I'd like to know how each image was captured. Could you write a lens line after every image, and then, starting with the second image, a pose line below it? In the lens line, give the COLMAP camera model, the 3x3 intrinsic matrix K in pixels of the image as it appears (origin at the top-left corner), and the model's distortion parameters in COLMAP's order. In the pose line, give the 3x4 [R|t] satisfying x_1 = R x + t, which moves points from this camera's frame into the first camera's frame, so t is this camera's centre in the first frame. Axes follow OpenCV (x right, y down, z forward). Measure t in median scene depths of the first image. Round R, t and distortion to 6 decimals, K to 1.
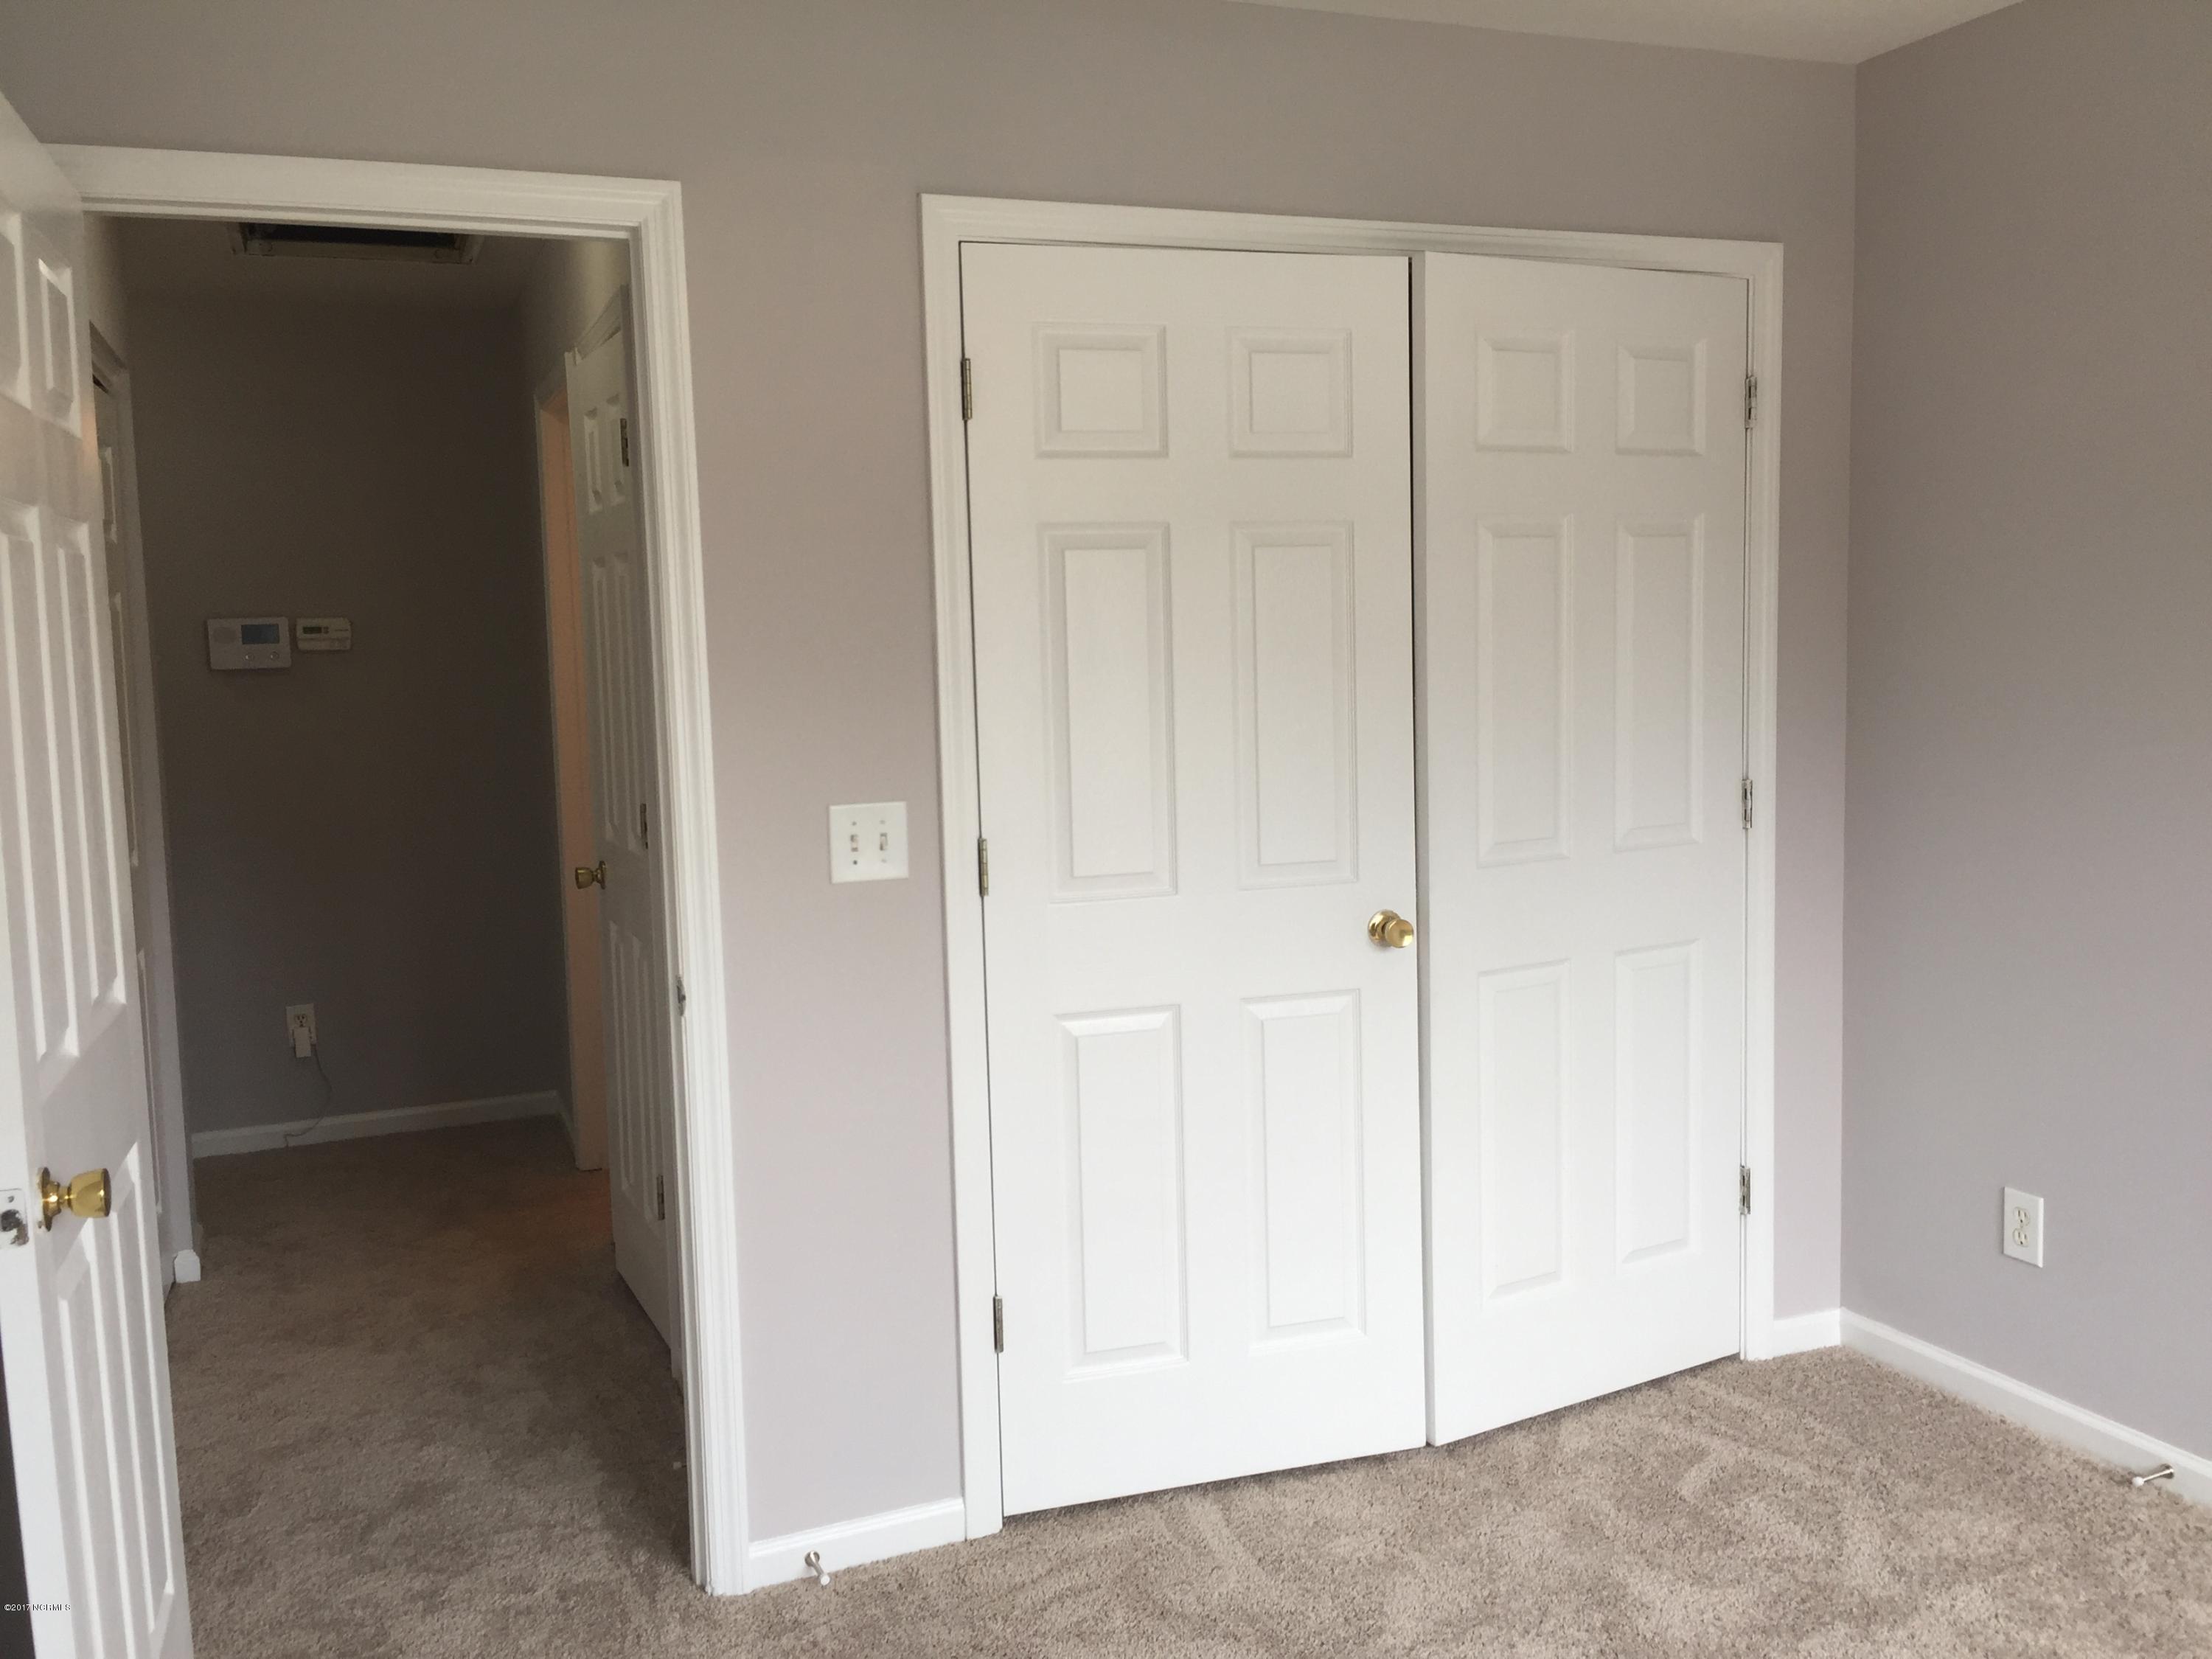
lens RADIAL K [[1887.9, 0, 1103.7], [0, 1887.9, 799.7], [0, 0, 1]] dist [0.065413, -0.097878]
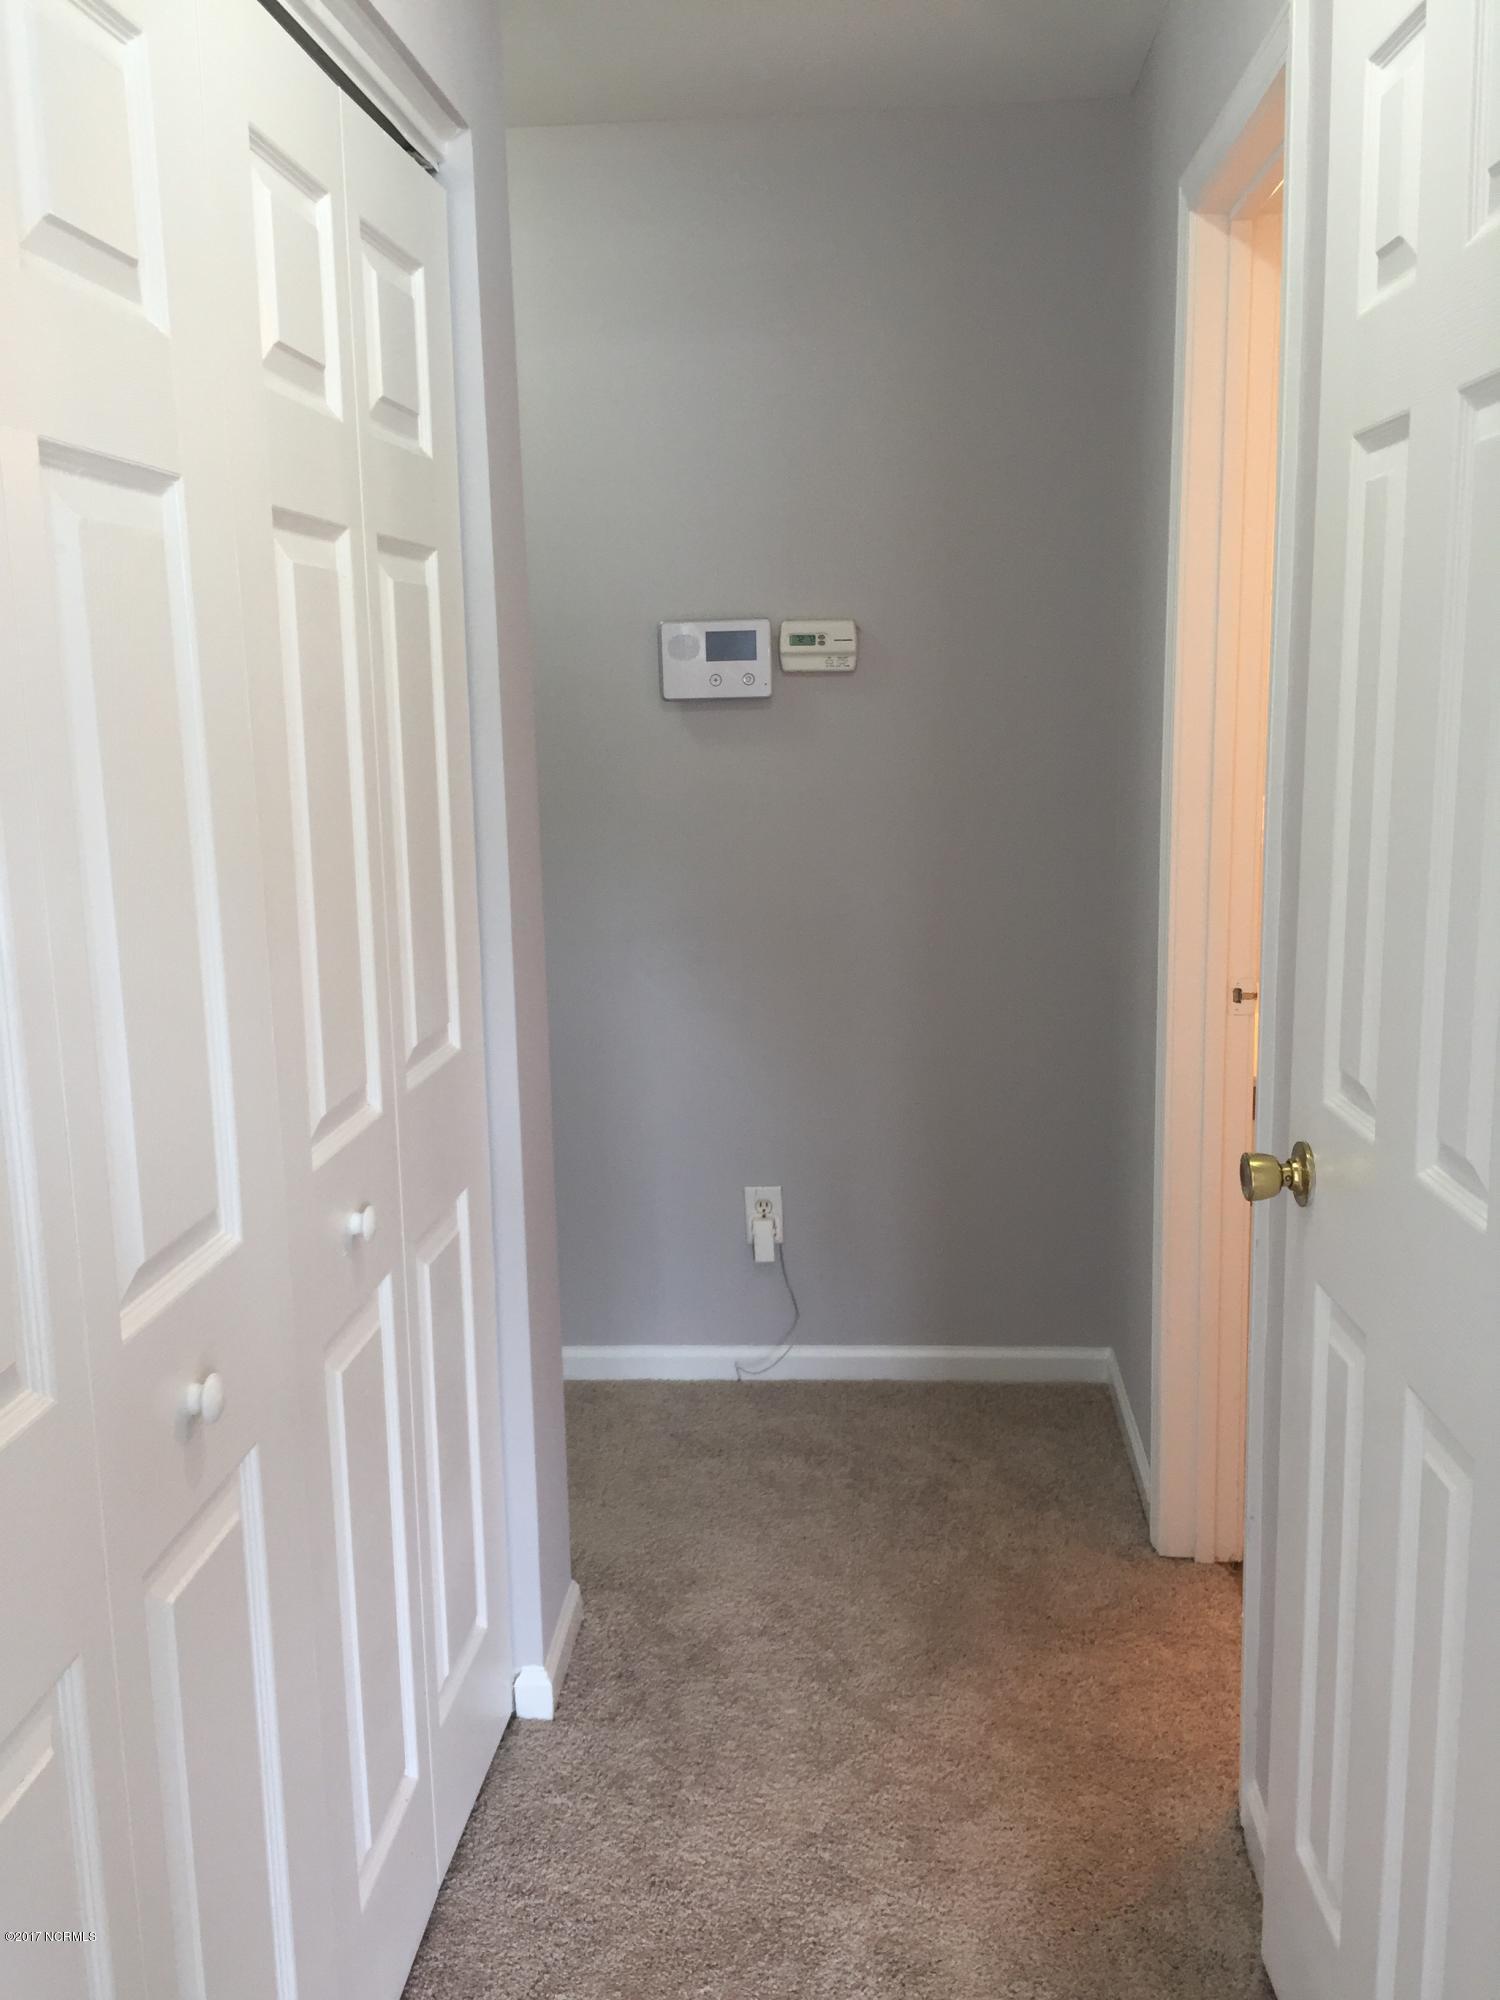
lens RADIAL K [[1706.9, 0, 750.0], [0, 1706.9, 1000.0], [0, 0, 1]] dist [0.065413, -0.097878]
pose [[0.893690, 0.089081, -0.439753, -0.159356], [-0.043257, 0.992634, 0.113171, -0.031370], [0.446595, -0.082117, 0.890960, 0.451938]]
